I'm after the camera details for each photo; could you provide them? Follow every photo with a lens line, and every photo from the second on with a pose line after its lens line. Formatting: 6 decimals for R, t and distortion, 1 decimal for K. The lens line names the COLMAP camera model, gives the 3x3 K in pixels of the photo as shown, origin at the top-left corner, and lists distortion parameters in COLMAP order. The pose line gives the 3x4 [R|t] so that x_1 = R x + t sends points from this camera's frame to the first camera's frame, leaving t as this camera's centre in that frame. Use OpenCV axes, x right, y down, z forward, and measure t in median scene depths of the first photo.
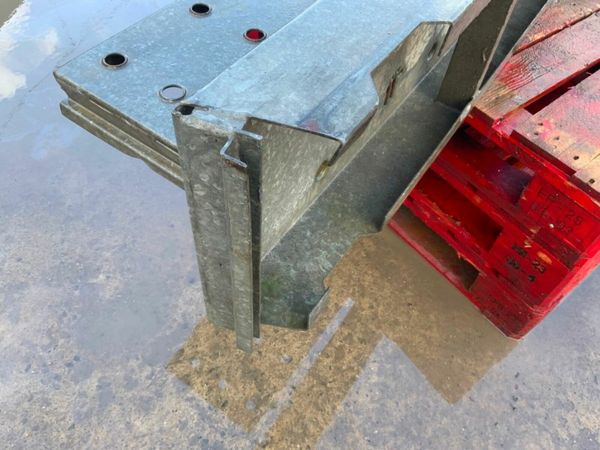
lens RADIAL K [[517.3, 0, 300.0], [0, 517.3, 225.0], [0, 0, 1]] dist [0.125856, -0.193432]
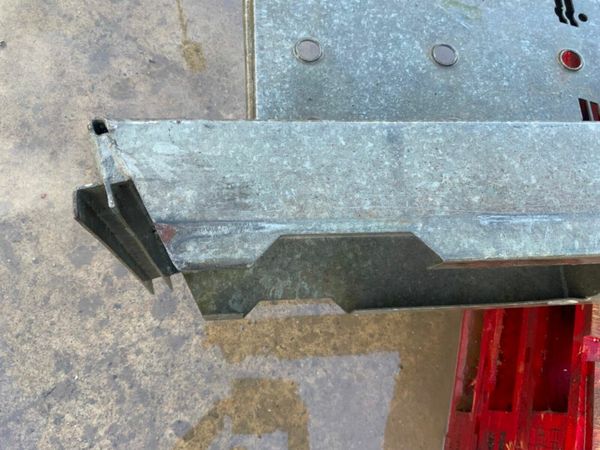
lens RADIAL K [[517.3, 0, 300.0], [0, 517.3, 225.0], [0, 0, 1]] dist [0.125856, -0.193432]
pose [[0.610722, 0.757623, -0.230274, 0.174147], [-0.673041, 0.649867, 0.353114, -0.321815], [0.417174, -0.060671, 0.906799, 0.110320]]
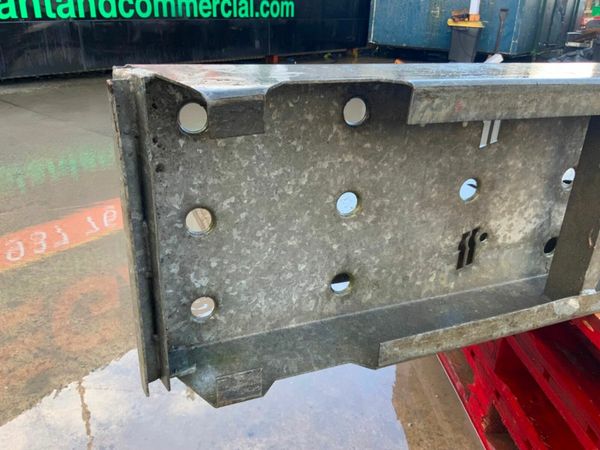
lens RADIAL K [[517.3, 0, 300.0], [0, 517.3, 225.0], [0, 0, 1]] dist [0.125856, -0.193432]
pose [[0.827995, 0.194105, -0.526068, 0.393927], [-0.433352, 0.816888, -0.380657, 0.173163], [0.355851, 0.543155, 0.760495, 0.183246]]
